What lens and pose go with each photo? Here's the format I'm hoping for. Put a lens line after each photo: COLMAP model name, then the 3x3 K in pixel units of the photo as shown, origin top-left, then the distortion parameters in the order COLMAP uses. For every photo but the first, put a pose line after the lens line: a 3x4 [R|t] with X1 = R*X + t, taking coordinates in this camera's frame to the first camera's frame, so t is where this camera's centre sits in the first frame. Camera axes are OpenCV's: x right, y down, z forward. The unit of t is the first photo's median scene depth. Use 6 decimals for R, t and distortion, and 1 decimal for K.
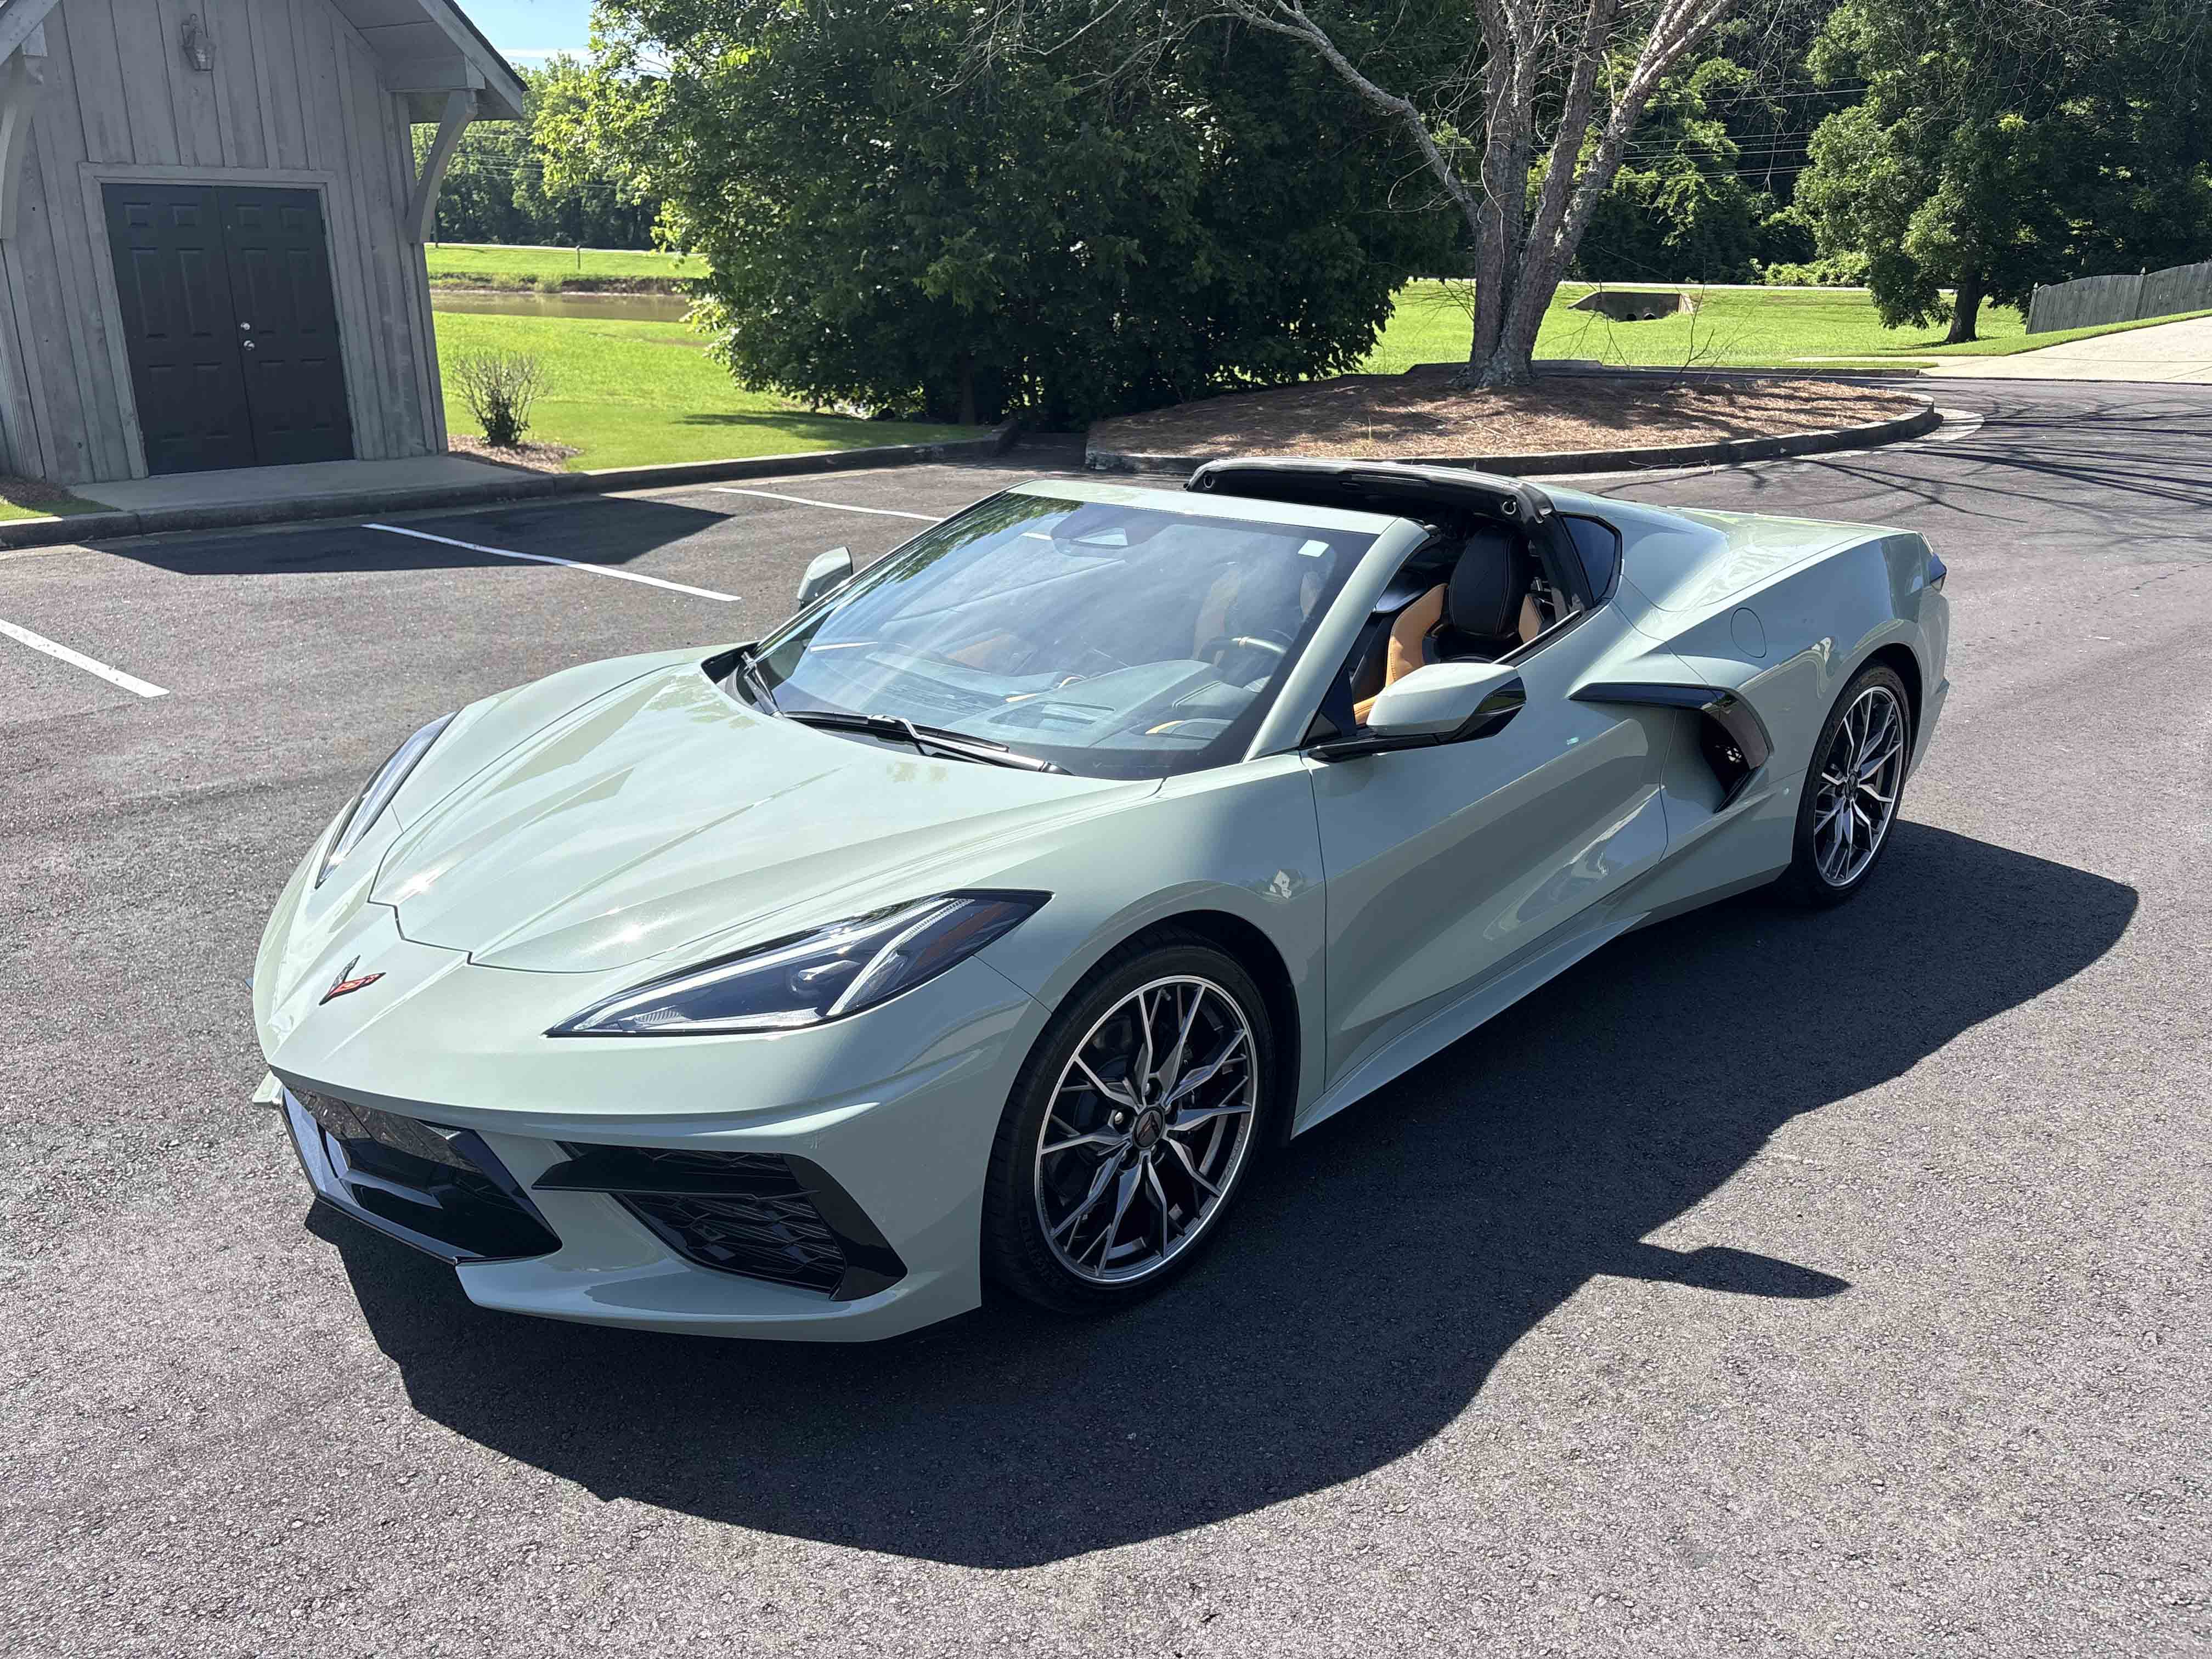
lens RADIAL K [[1649.2, 0, 1108.1], [0, 1649.2, 840.0], [0, 0, 1]] dist [0.052464, -0.054387]
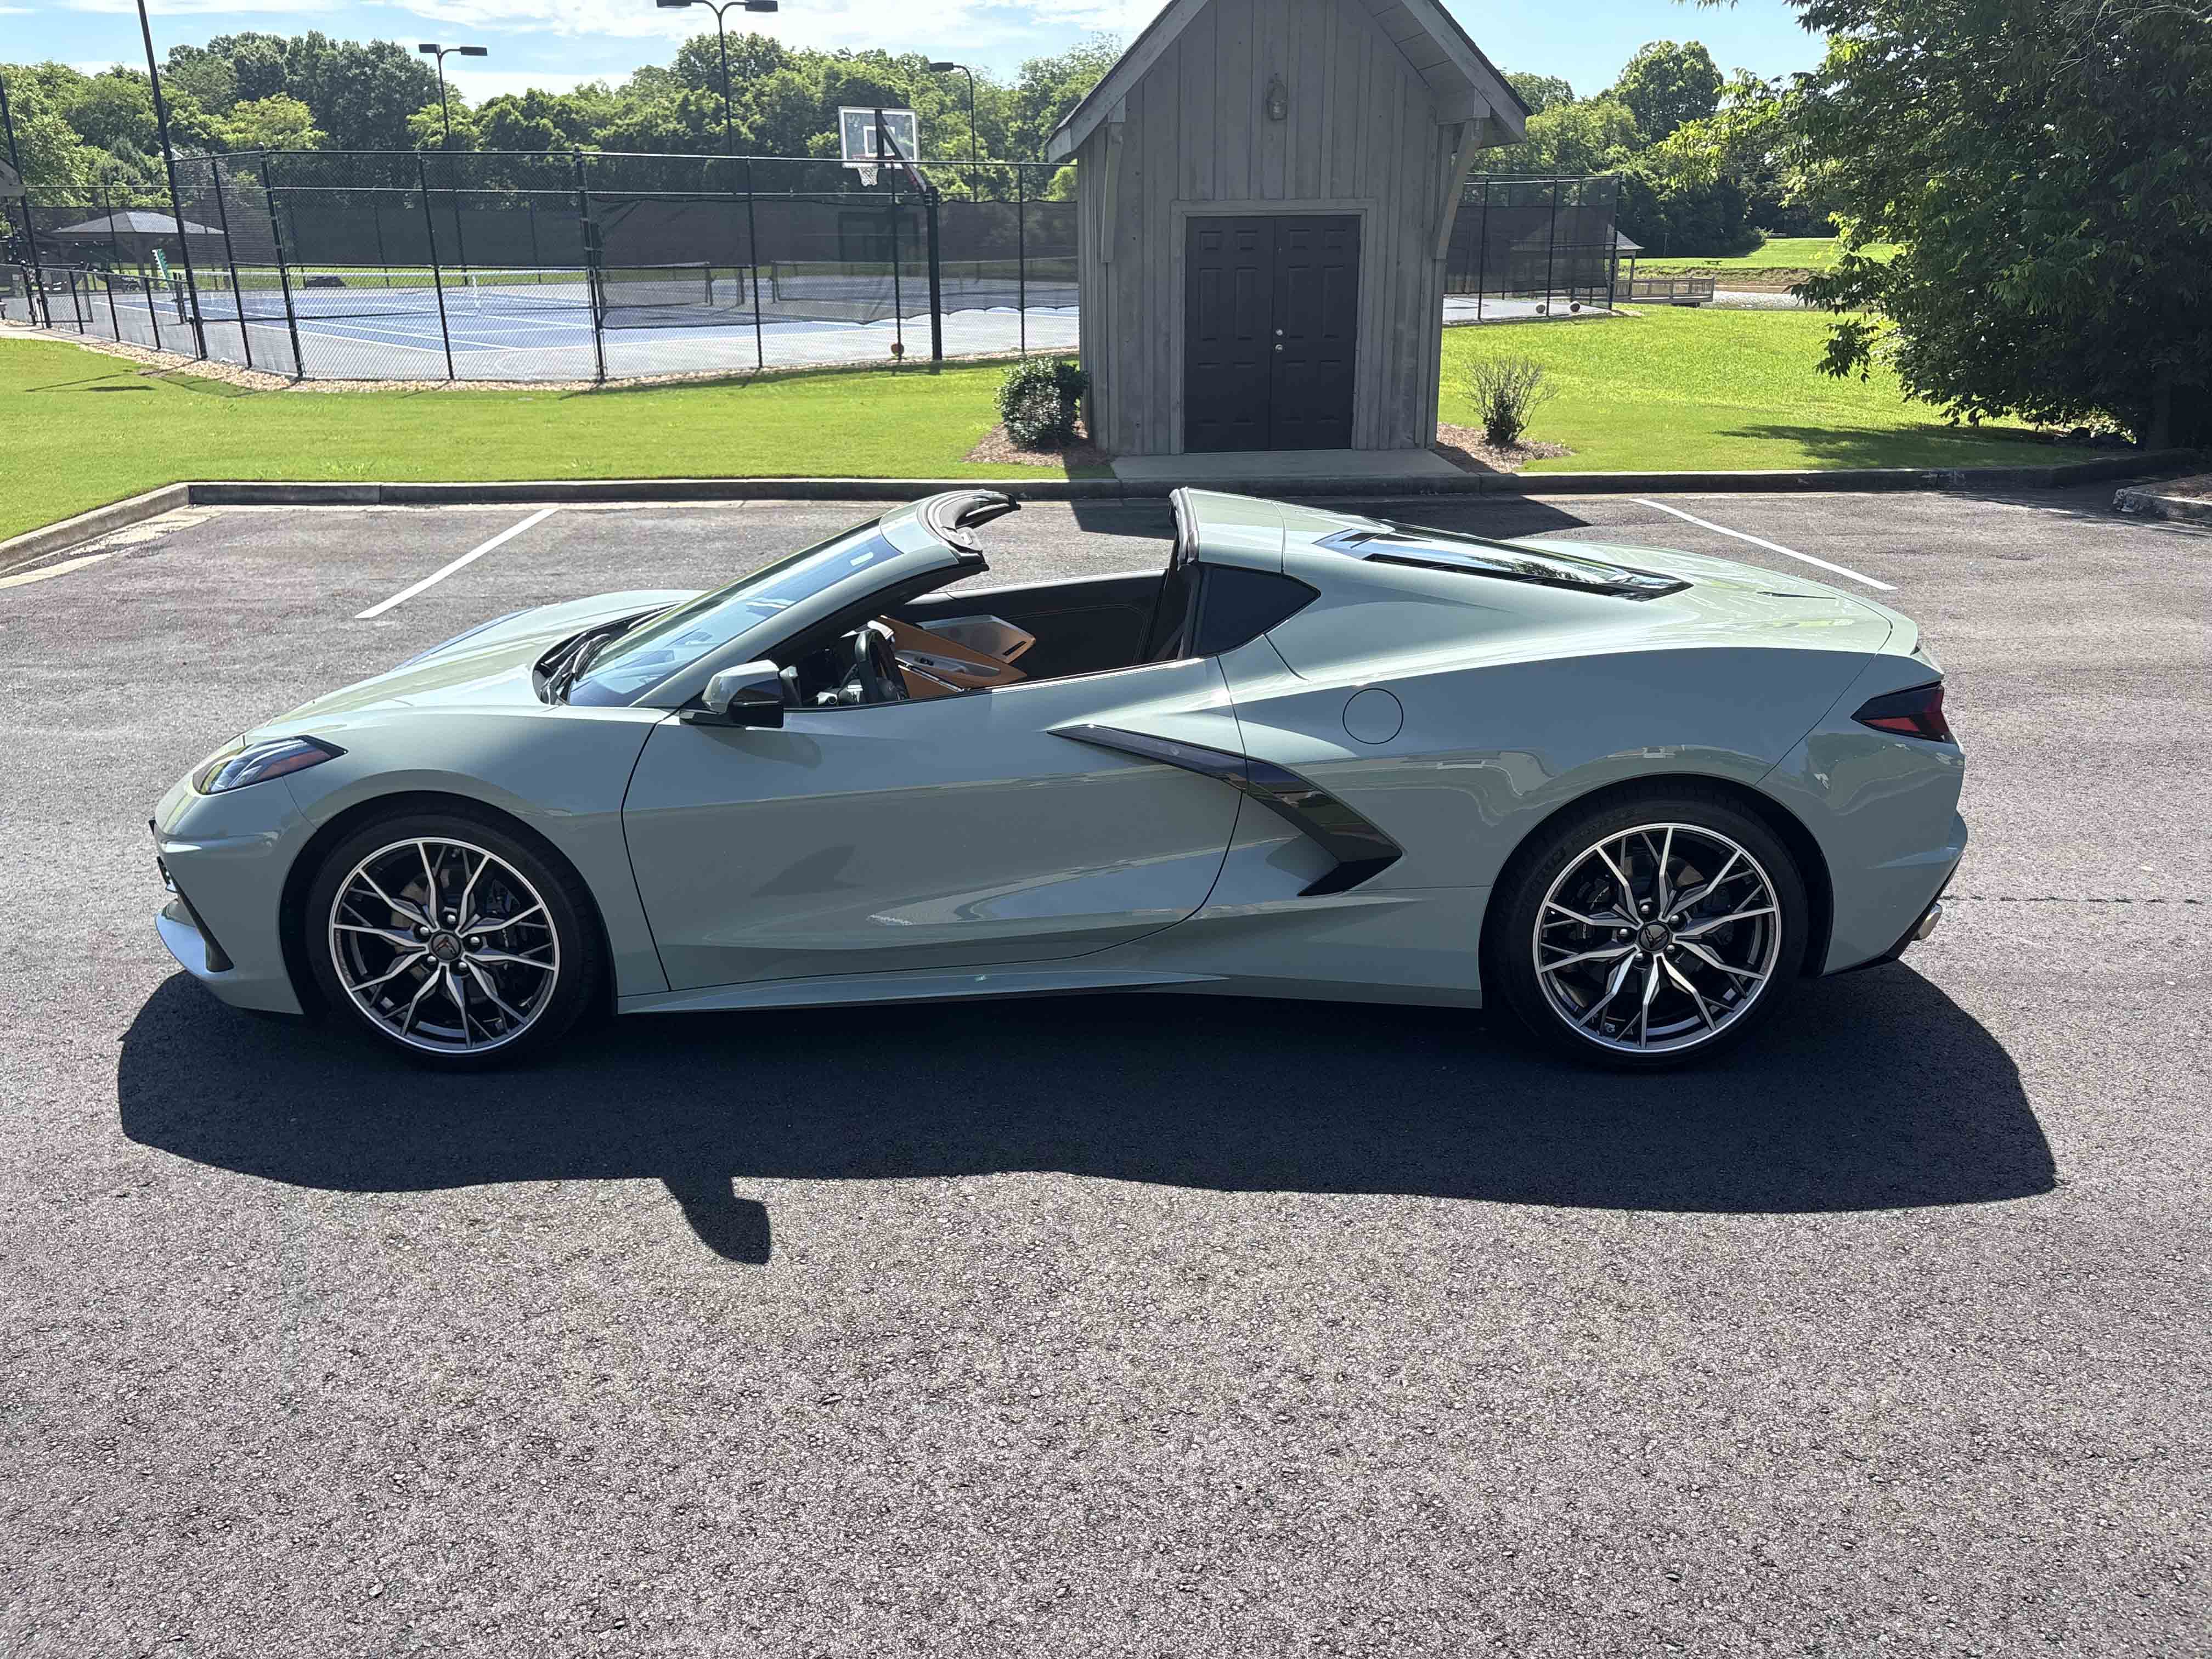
lens RADIAL K [[1671.0, 0, 1106.0], [0, 1671.0, 829.5], [0, 0, 1]] dist [0.010459, -0.002846]
pose [[0.713996, 0.214553, -0.666465, 0.274993], [-0.218178, 0.972674, 0.079393, -0.031418], [0.665288, 0.088722, 0.741297, 0.066487]]
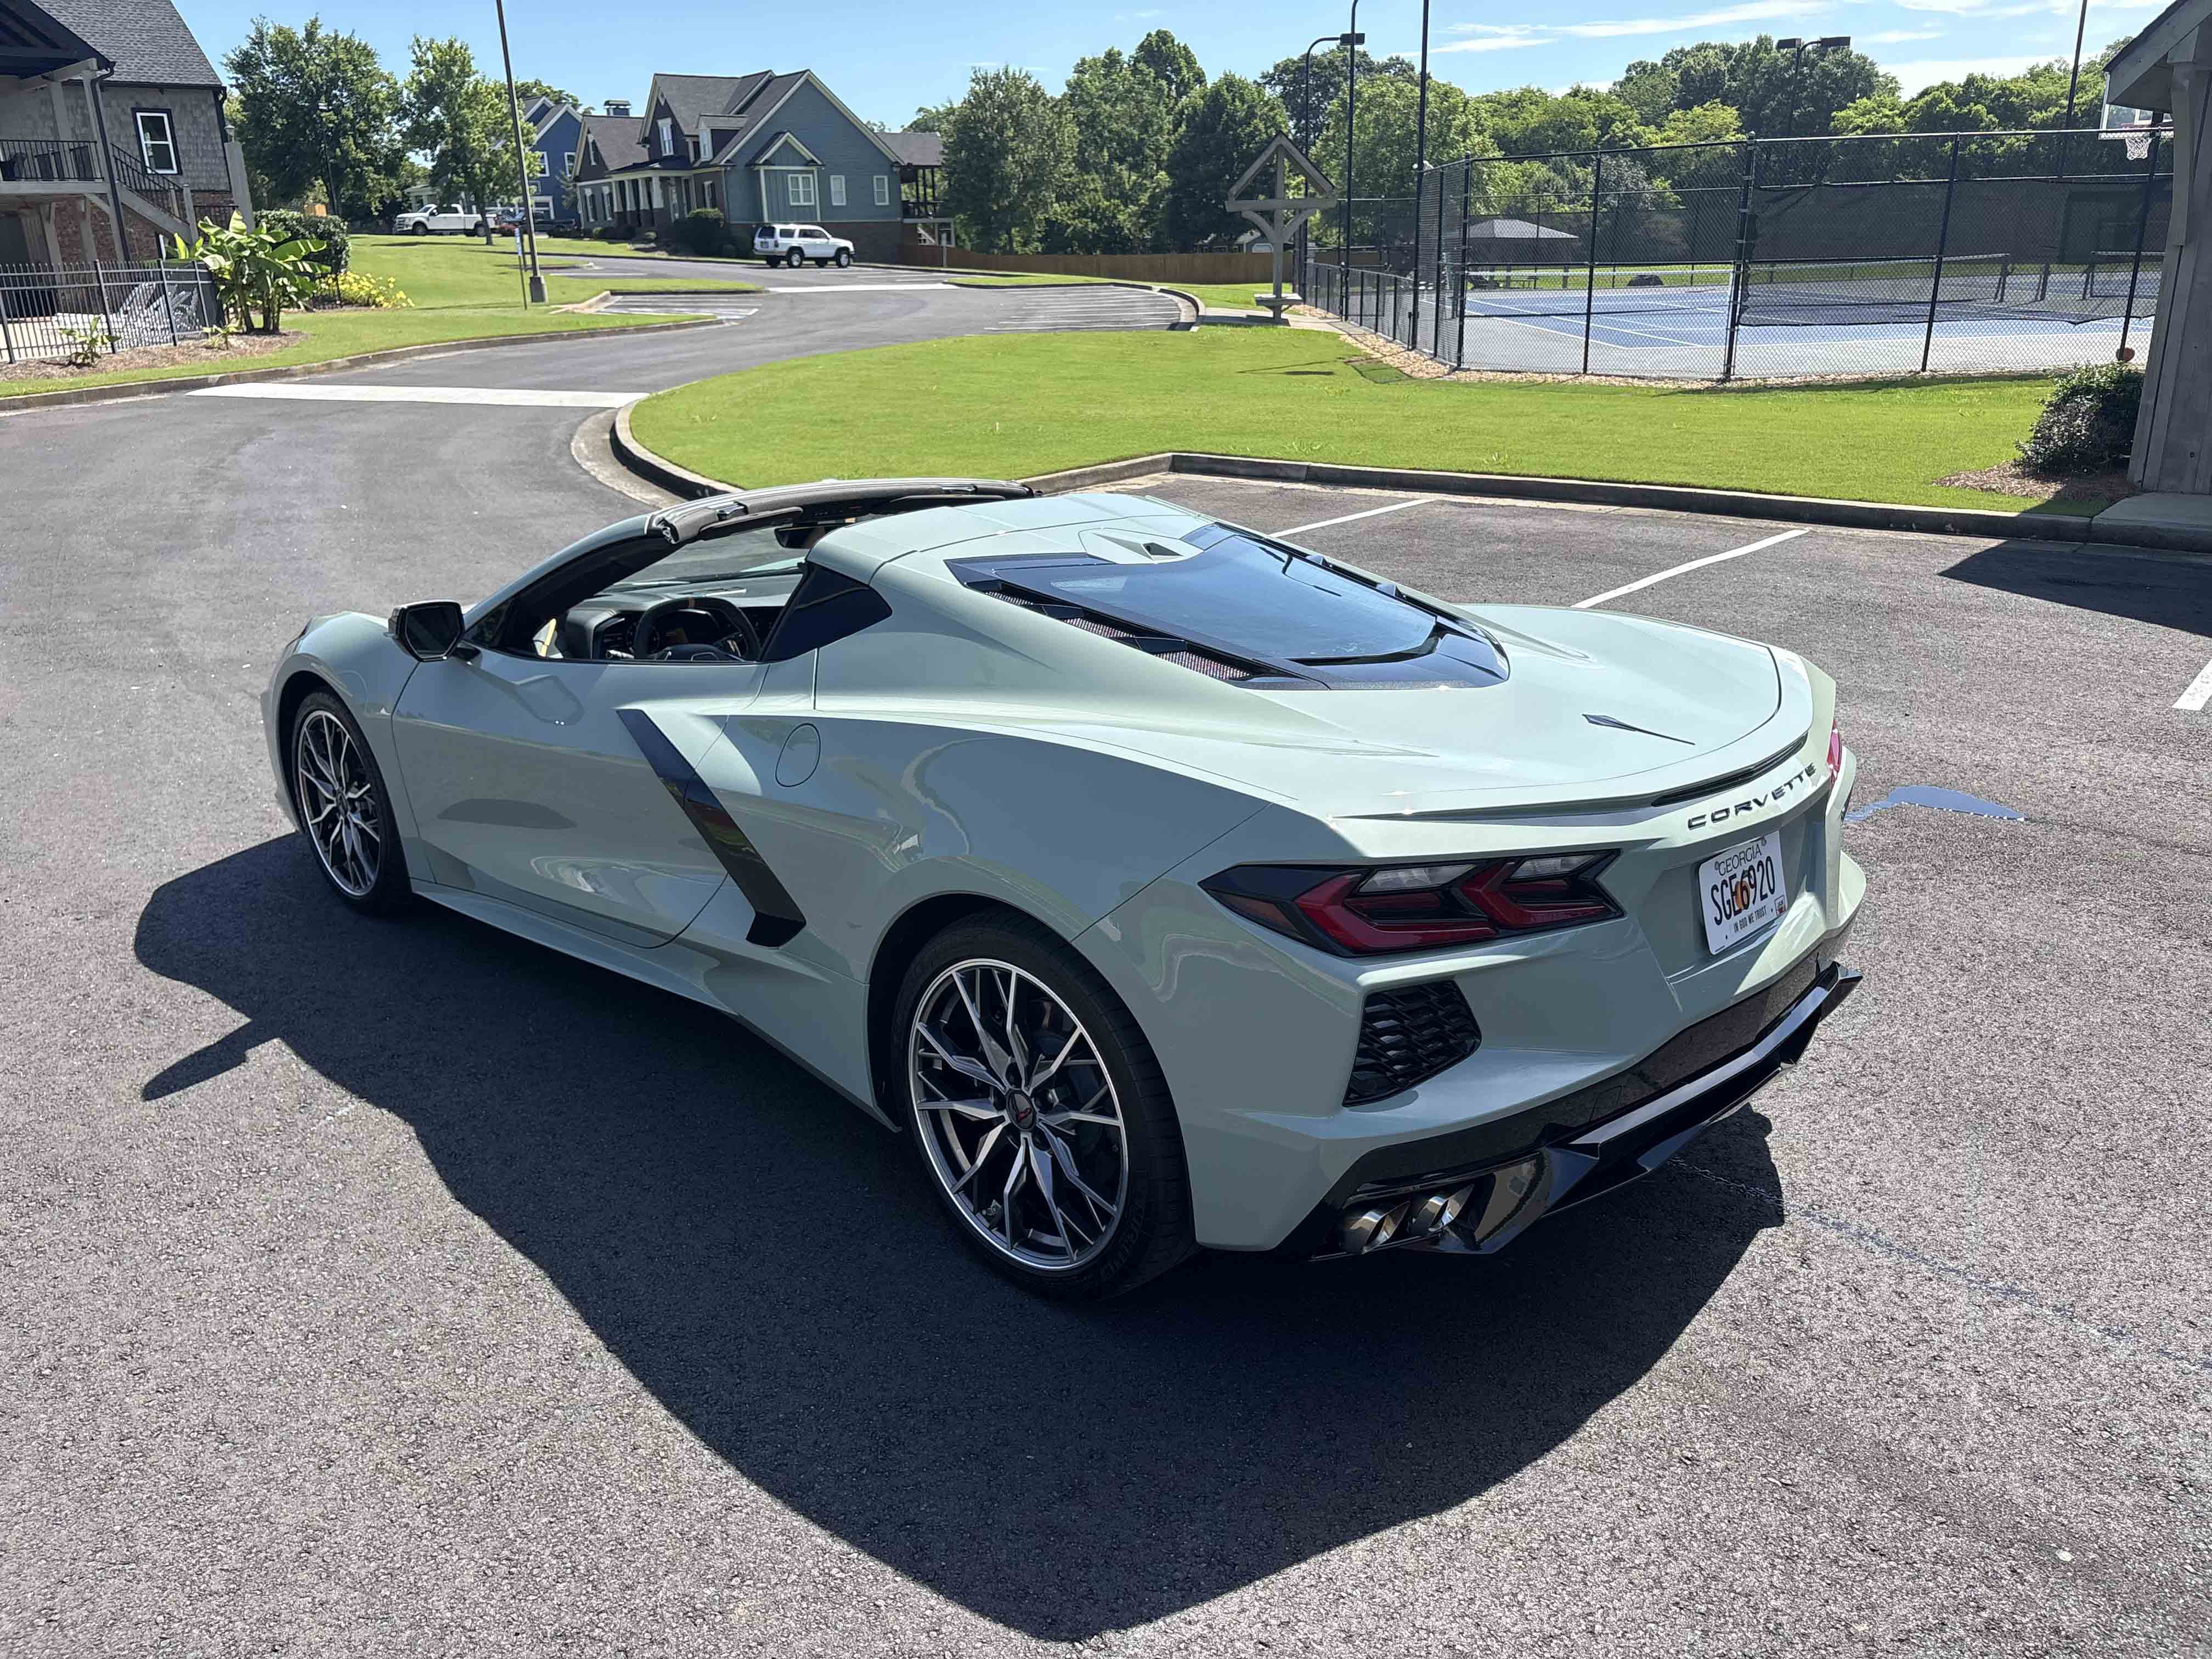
lens RADIAL K [[1649.2, 0, 1108.1], [0, 1649.2, 840.0], [0, 0, 1]] dist [0.052464, -0.054387]
pose [[0.041047, 0.313931, -0.948558, 0.349508], [-0.311883, 0.905948, 0.286333, -0.109106], [0.949233, 0.284086, 0.135097, 0.316482]]
